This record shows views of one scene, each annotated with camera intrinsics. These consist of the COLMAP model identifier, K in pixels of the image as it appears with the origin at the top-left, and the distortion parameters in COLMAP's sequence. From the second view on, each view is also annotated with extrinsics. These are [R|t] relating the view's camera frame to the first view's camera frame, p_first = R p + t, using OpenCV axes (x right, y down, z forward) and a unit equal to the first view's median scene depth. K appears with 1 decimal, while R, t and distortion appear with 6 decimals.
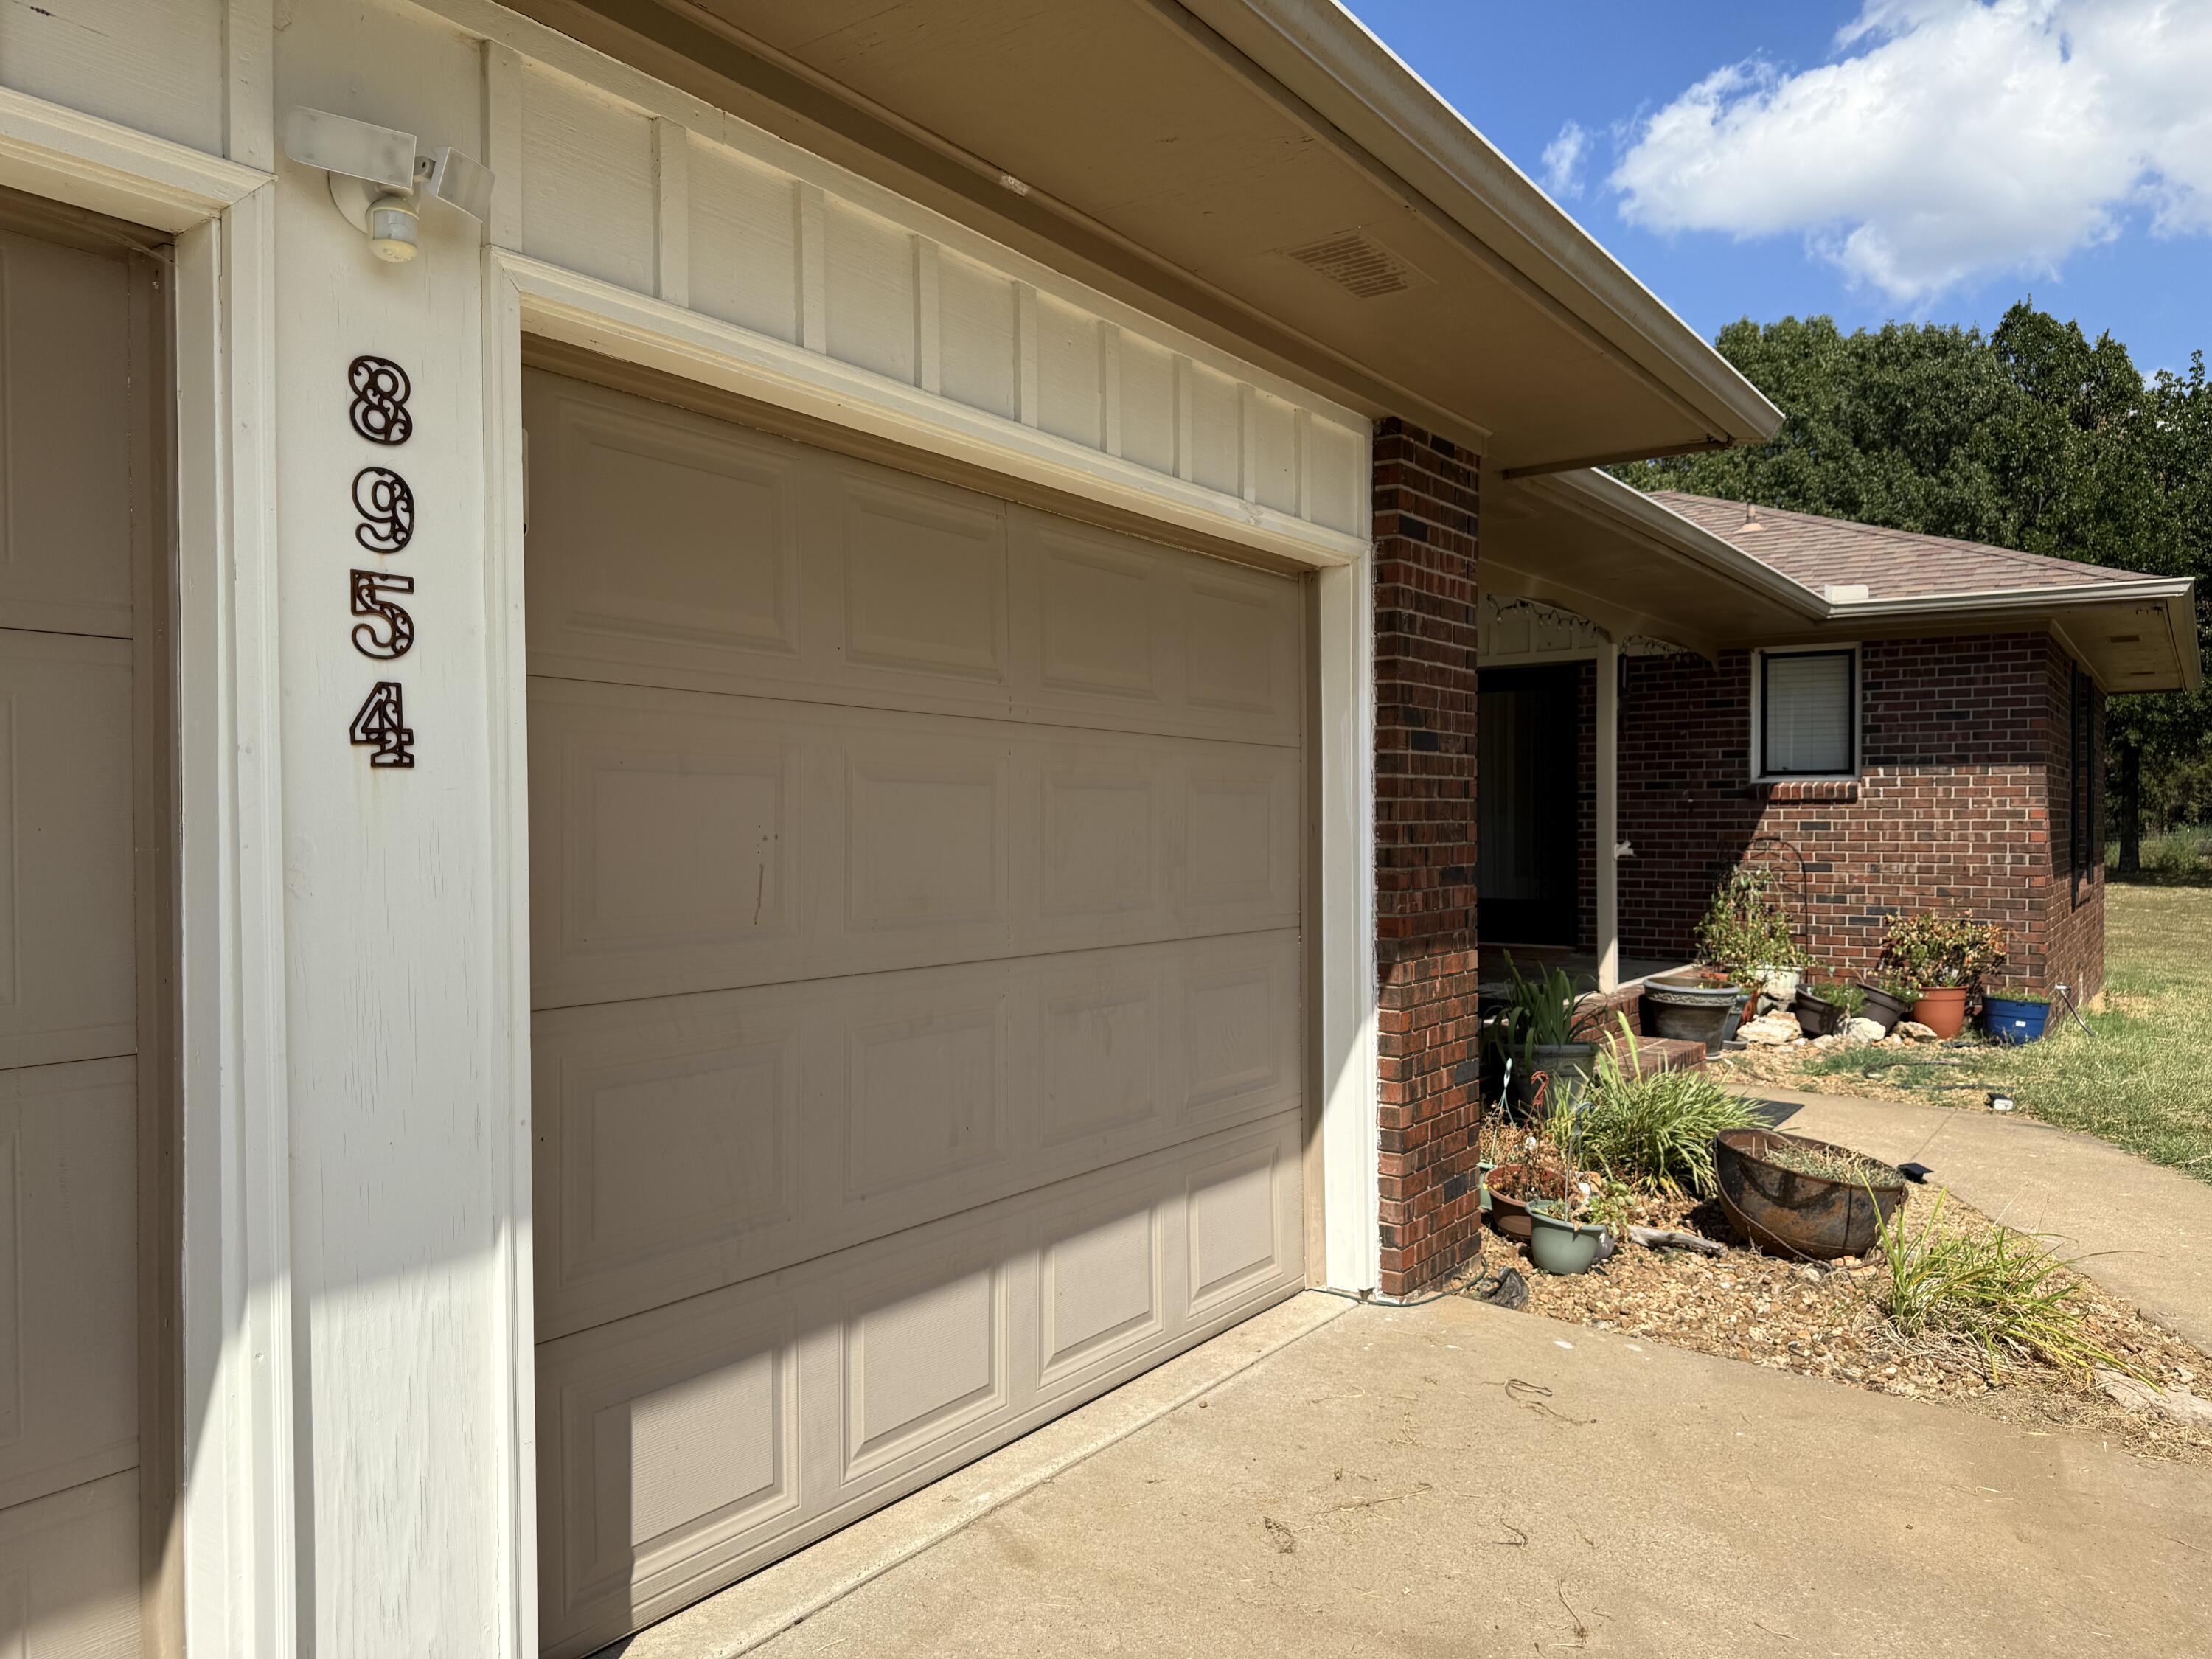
lens RADIAL K [[1546.8, 0, 1106.0], [0, 1546.8, 829.5], [0, 0, 1]] dist [0.082942, -0.106408]
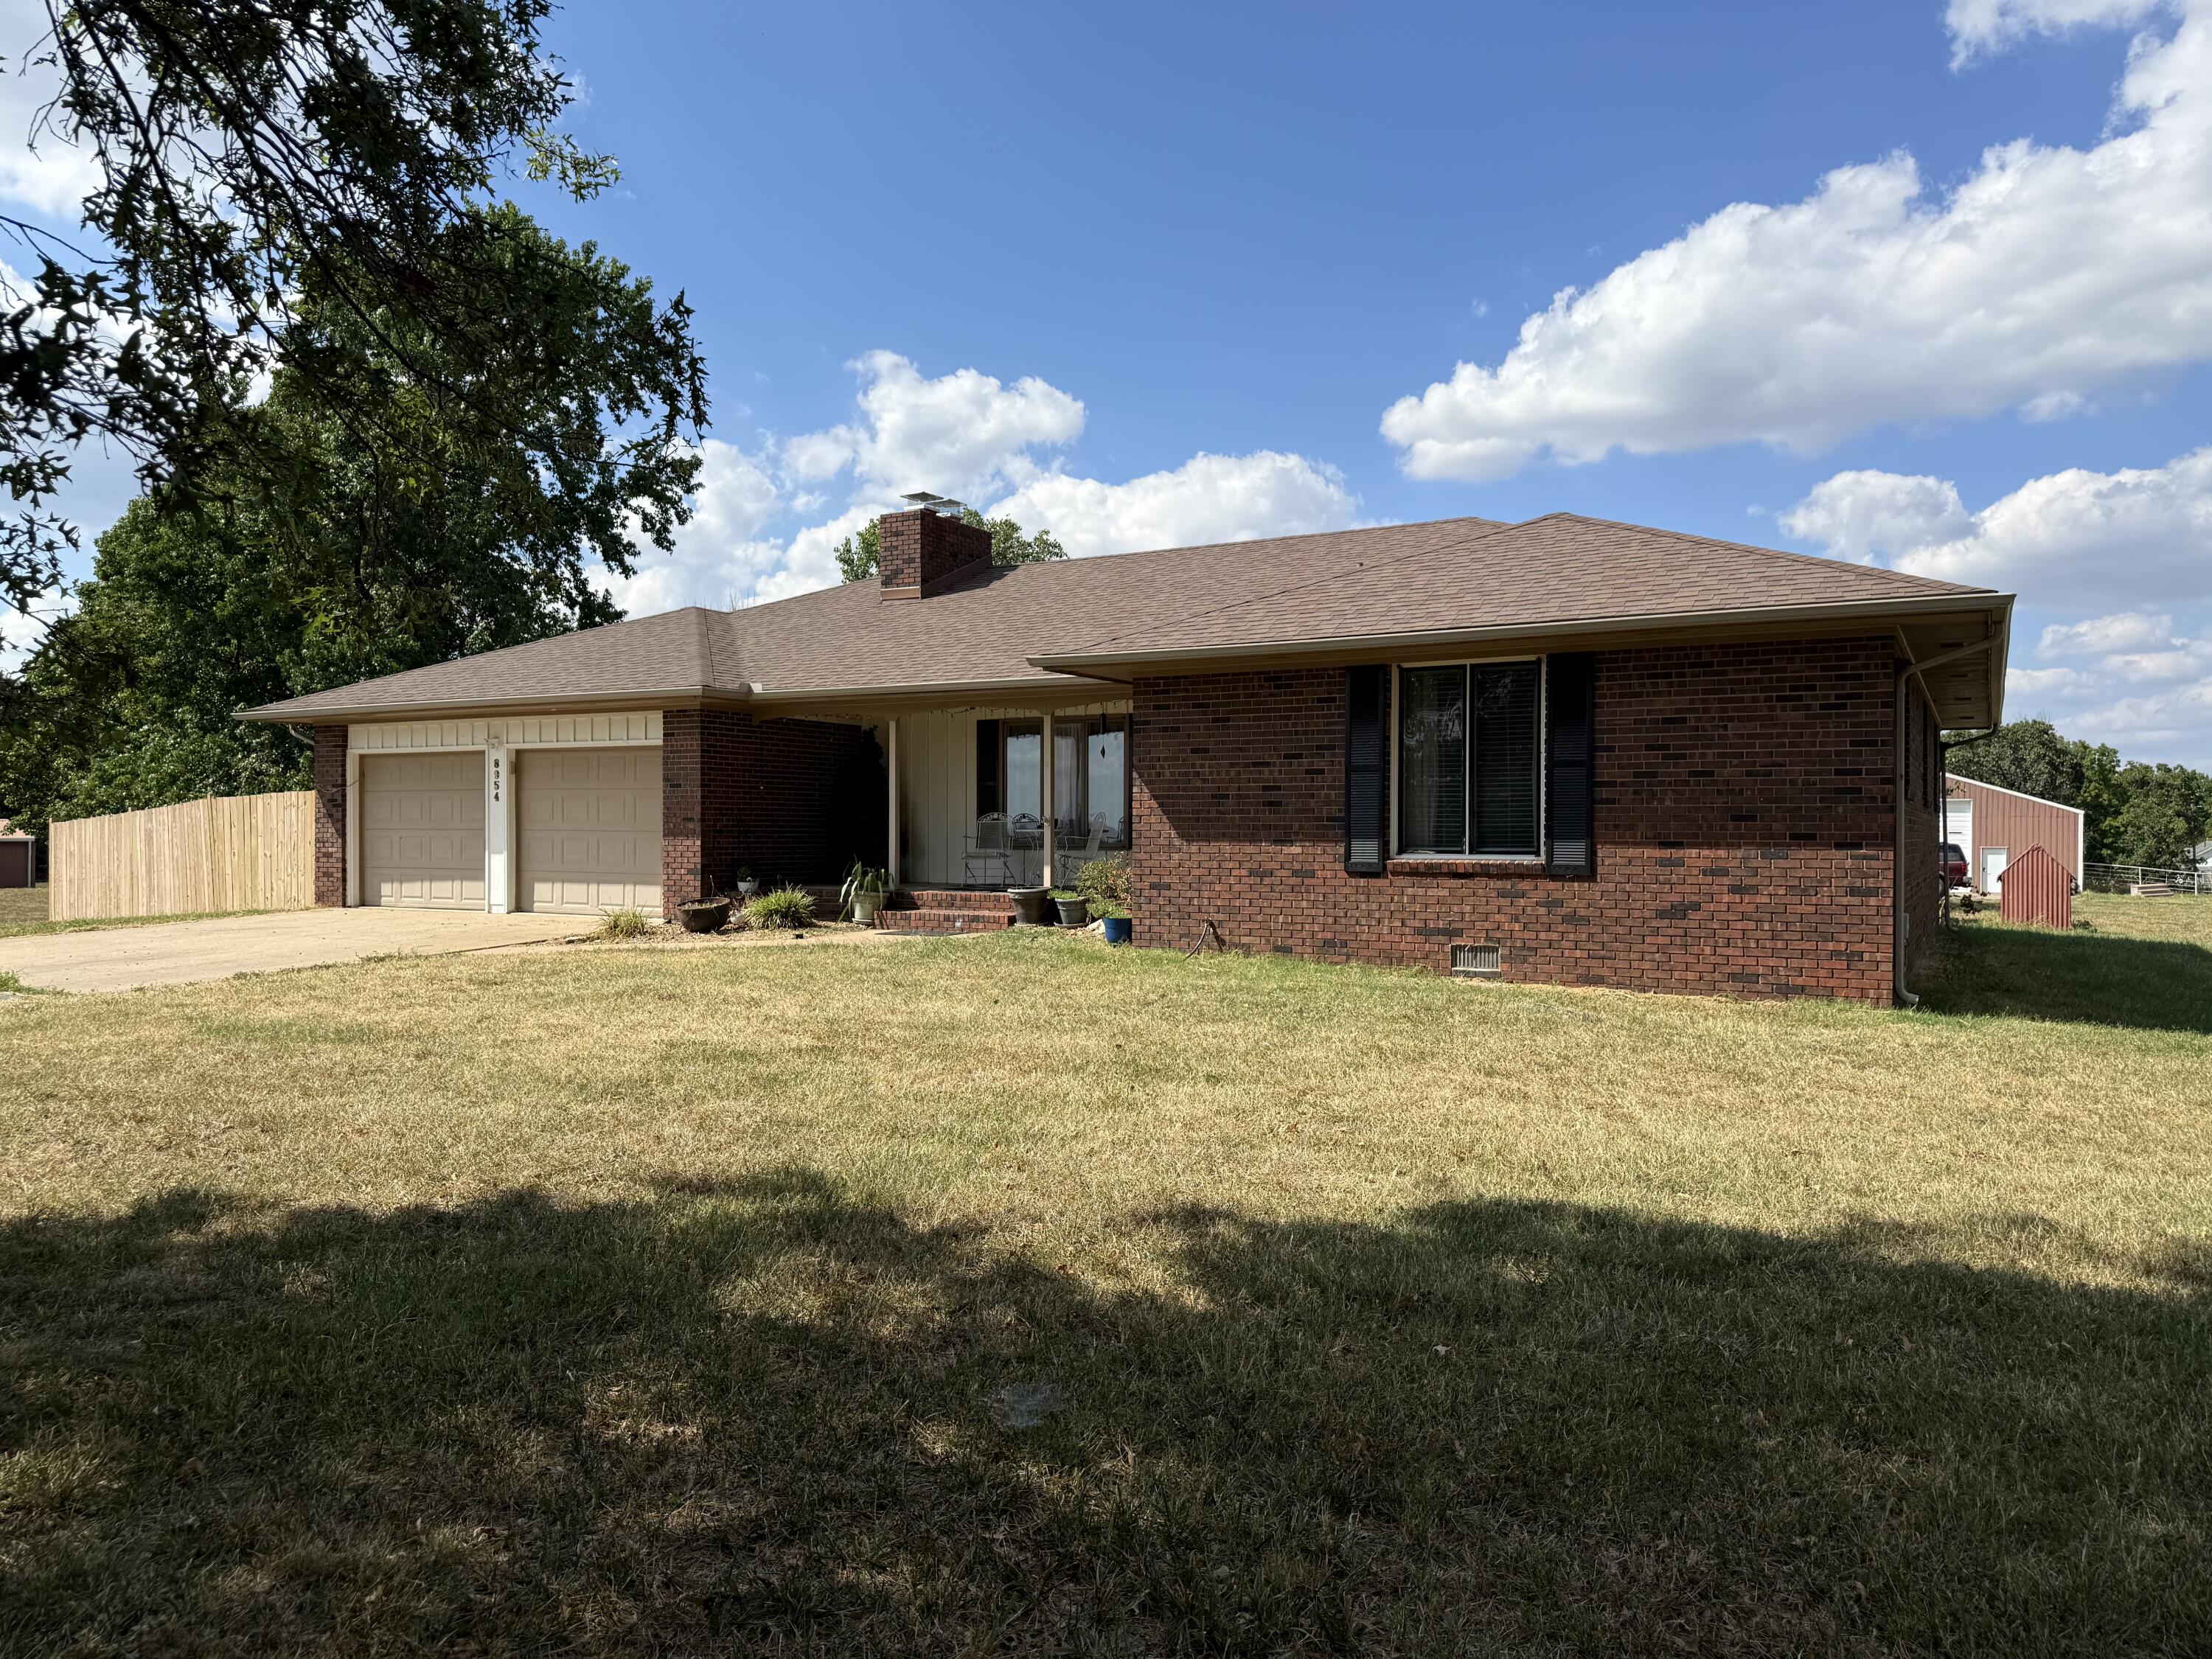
lens RADIAL K [[1546.8, 0, 1106.0], [0, 1546.8, 829.5], [0, 0, 1]] dist [0.082942, -0.106408]
pose [[0.110483, -0.003456, -0.993872, 7.086991], [-0.011701, 0.999920, -0.004778, 0.101811], [0.993809, 0.012158, 0.110434, 2.724305]]
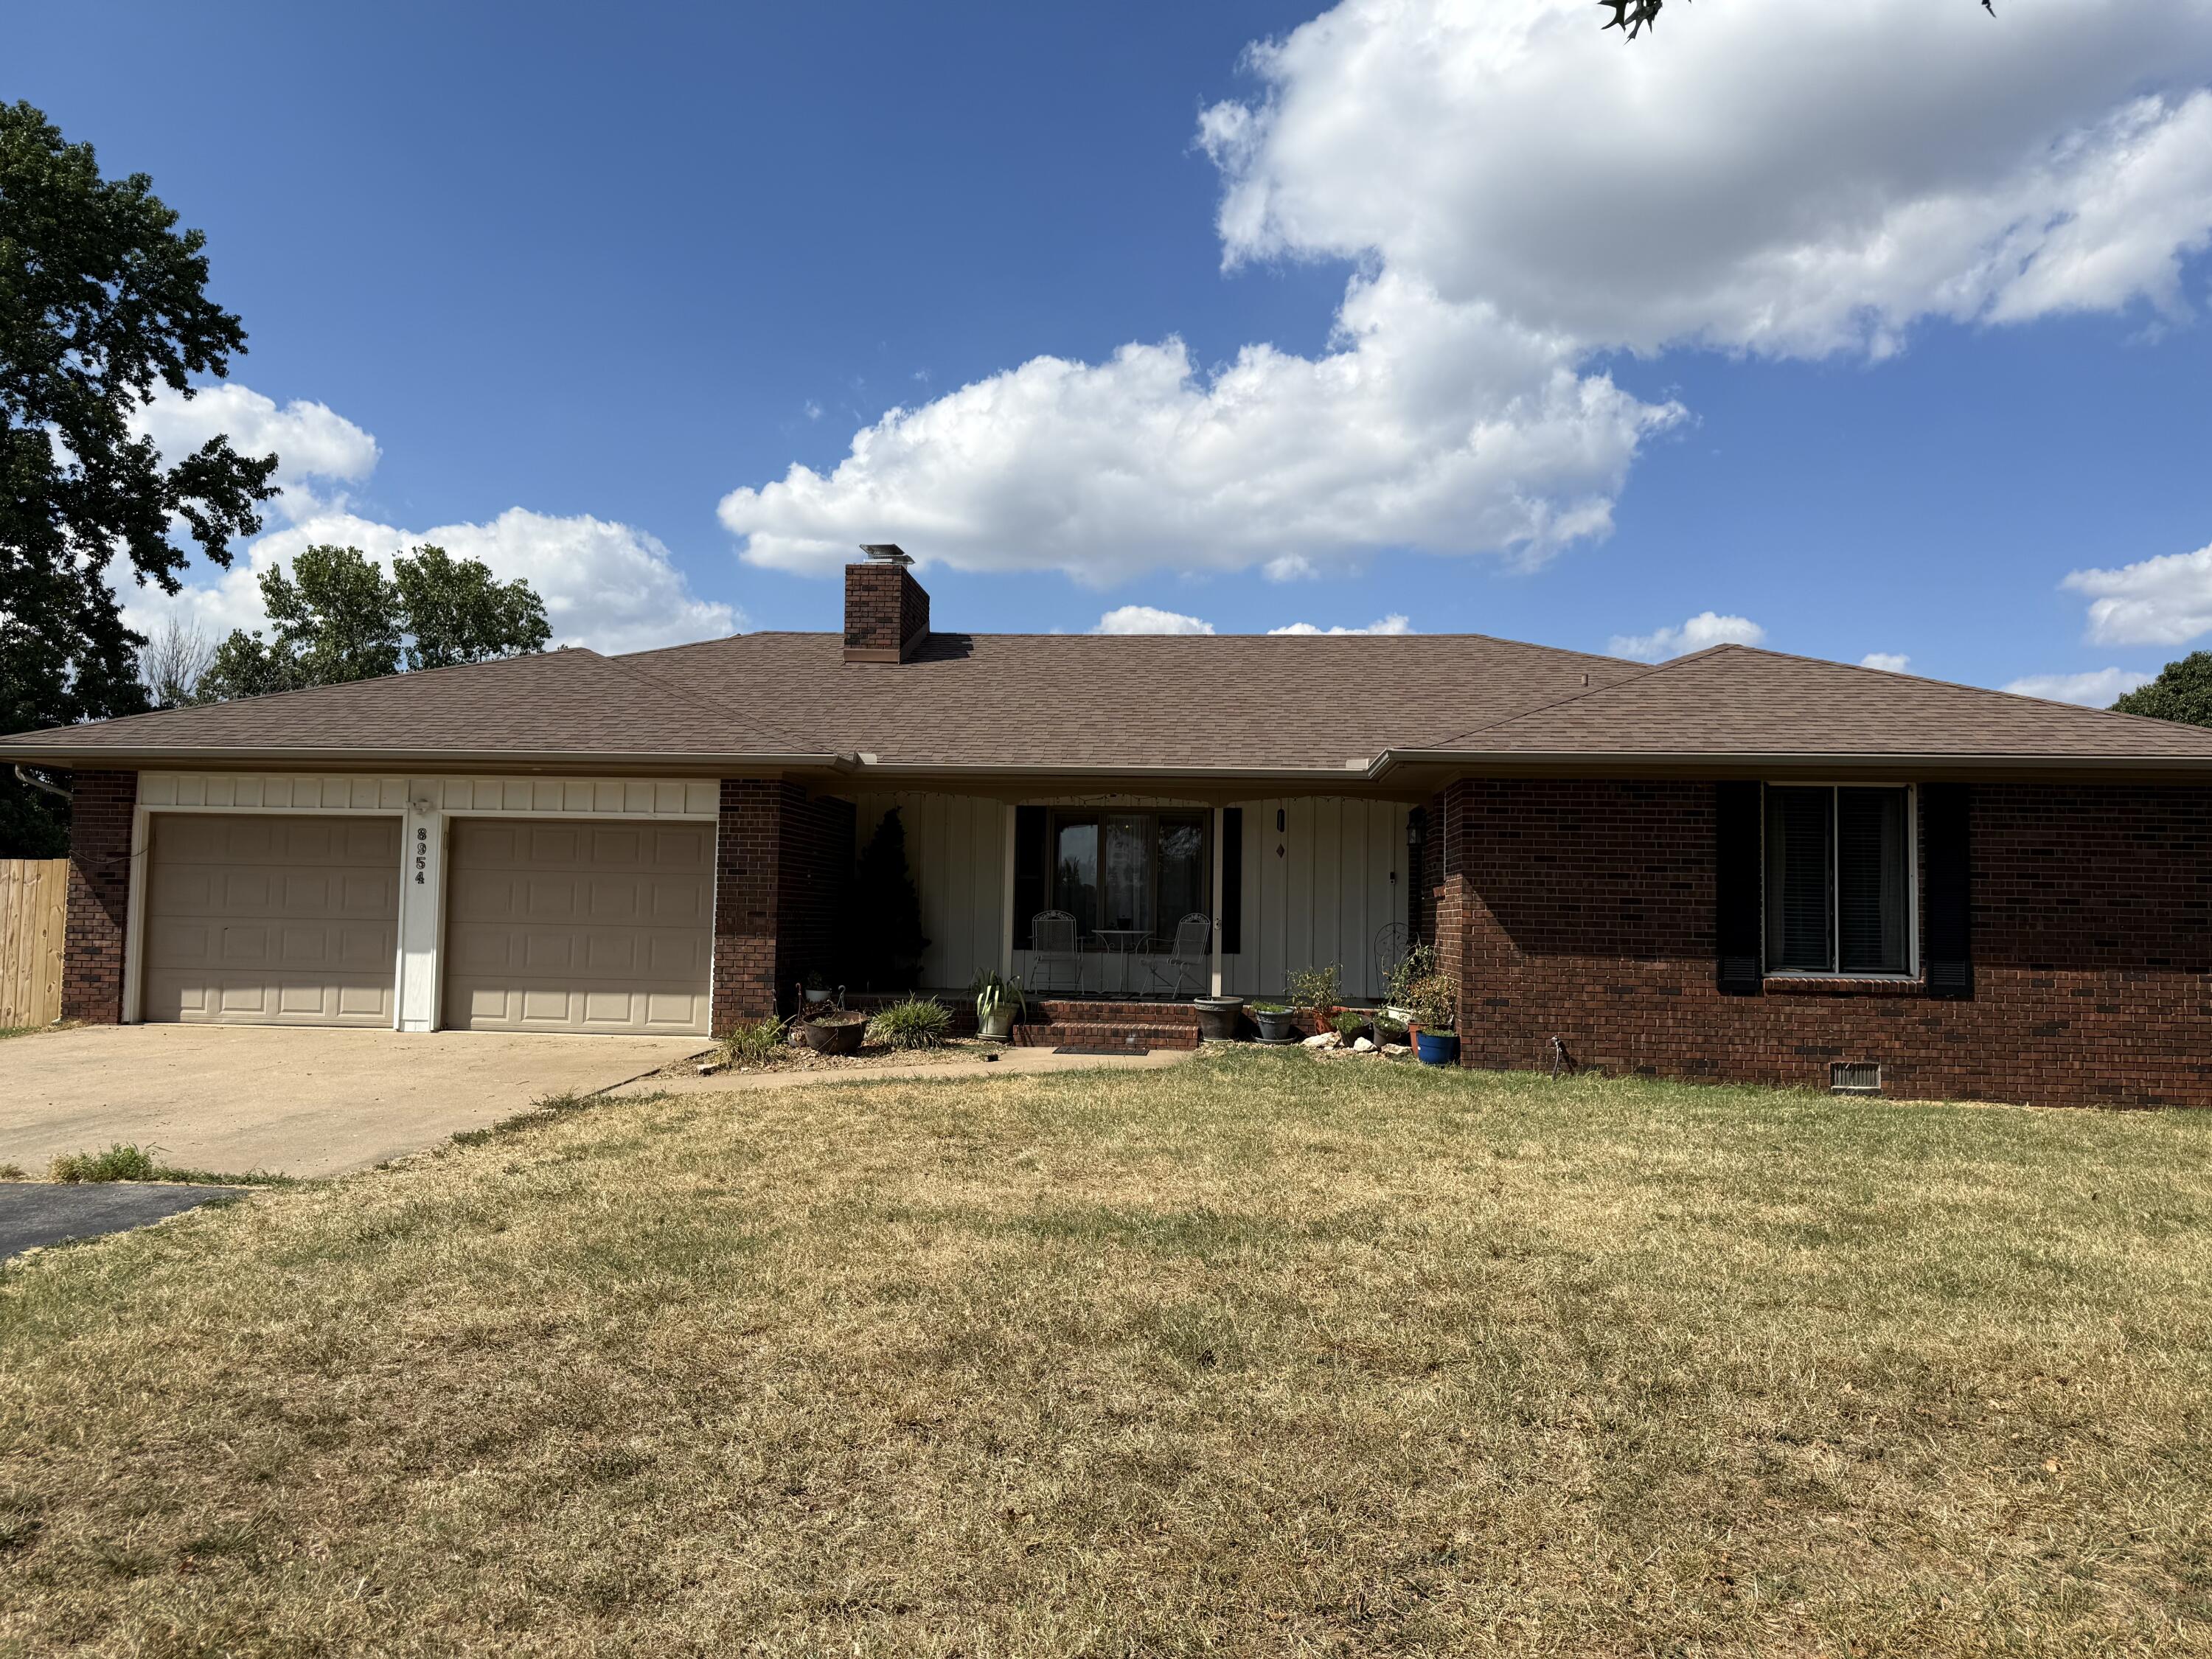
lens RADIAL K [[1546.8, 0, 1106.0], [0, 1546.8, 829.5], [0, 0, 1]] dist [0.082942, -0.106408]
pose [[0.513876, -0.045826, -0.856640, 5.583144], [-0.027034, 0.997211, -0.069564, 0.098031], [0.857438, 0.058906, 0.511204, -0.018035]]
